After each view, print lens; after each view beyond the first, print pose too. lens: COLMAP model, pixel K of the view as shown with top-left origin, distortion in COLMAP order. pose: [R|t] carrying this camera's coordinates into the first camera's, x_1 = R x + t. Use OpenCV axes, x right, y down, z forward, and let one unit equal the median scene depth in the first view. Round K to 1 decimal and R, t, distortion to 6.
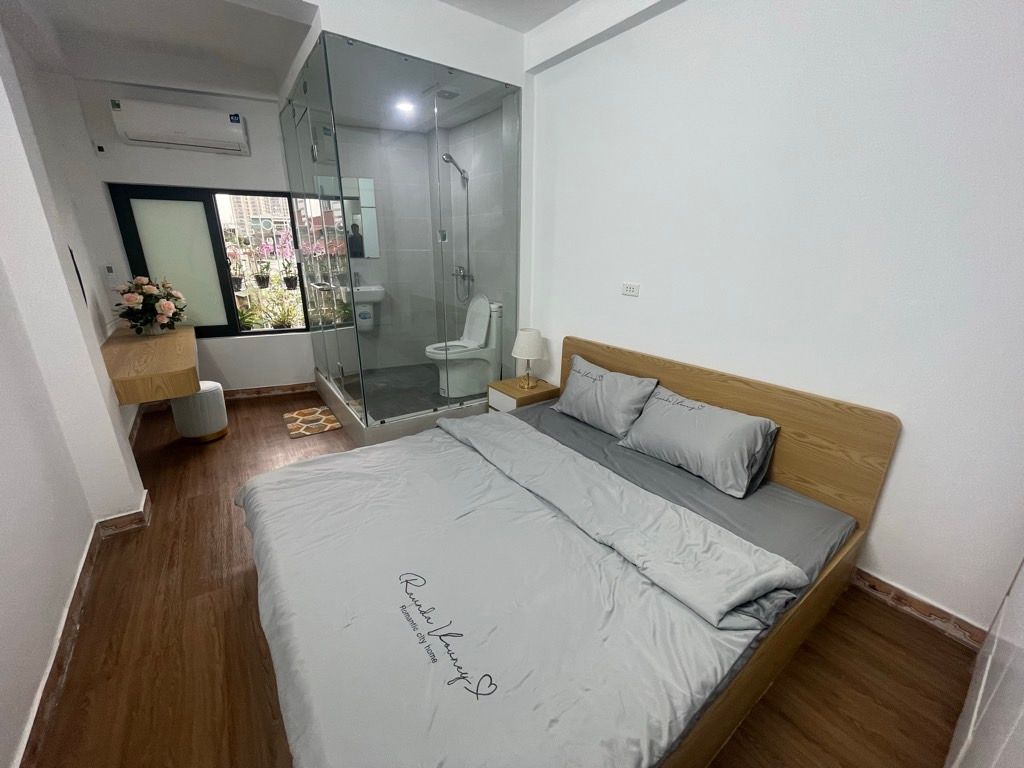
lens RADIAL K [[414.6, 0, 512.0], [0, 414.6, 384.0], [0, 0, 1]] dist [-0.002563, 0.000016]
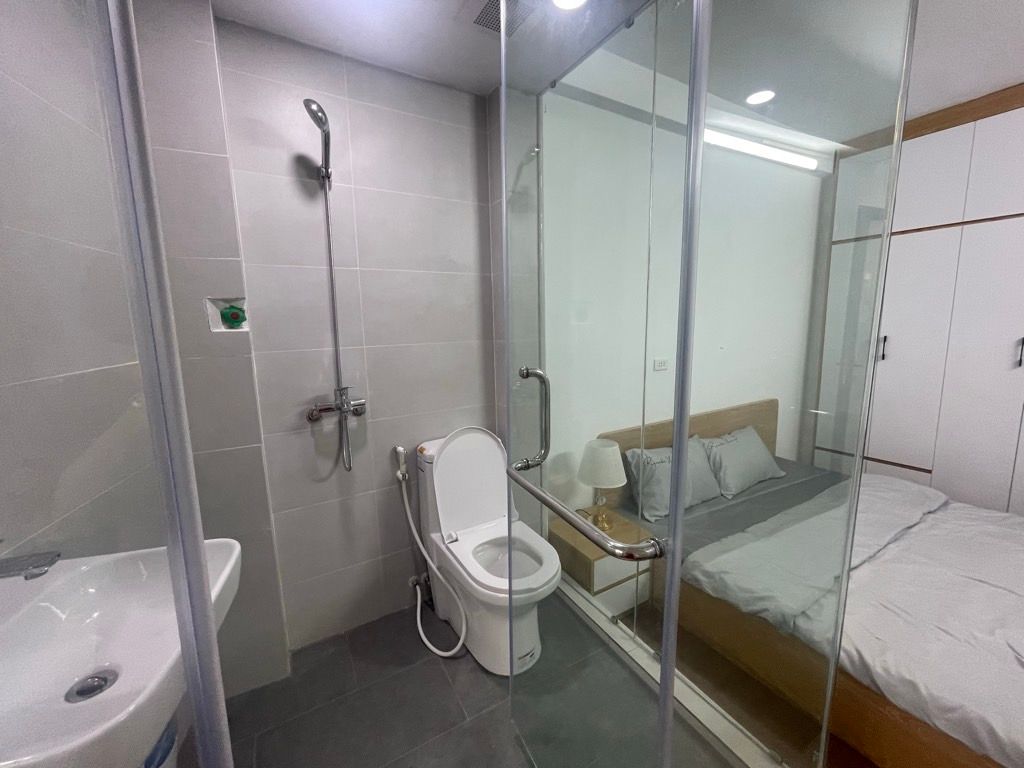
lens RADIAL K [[412.2, 0, 512.0], [0, 412.2, 384.0], [0, 0, 1]] dist [-0.000316, -0.000255]
pose [[0.096425, -0.164696, 0.981620, -0.489748], [0.332119, 0.935018, 0.124253, -0.277729], [-0.938296, 0.314033, 0.144857, 0.777742]]
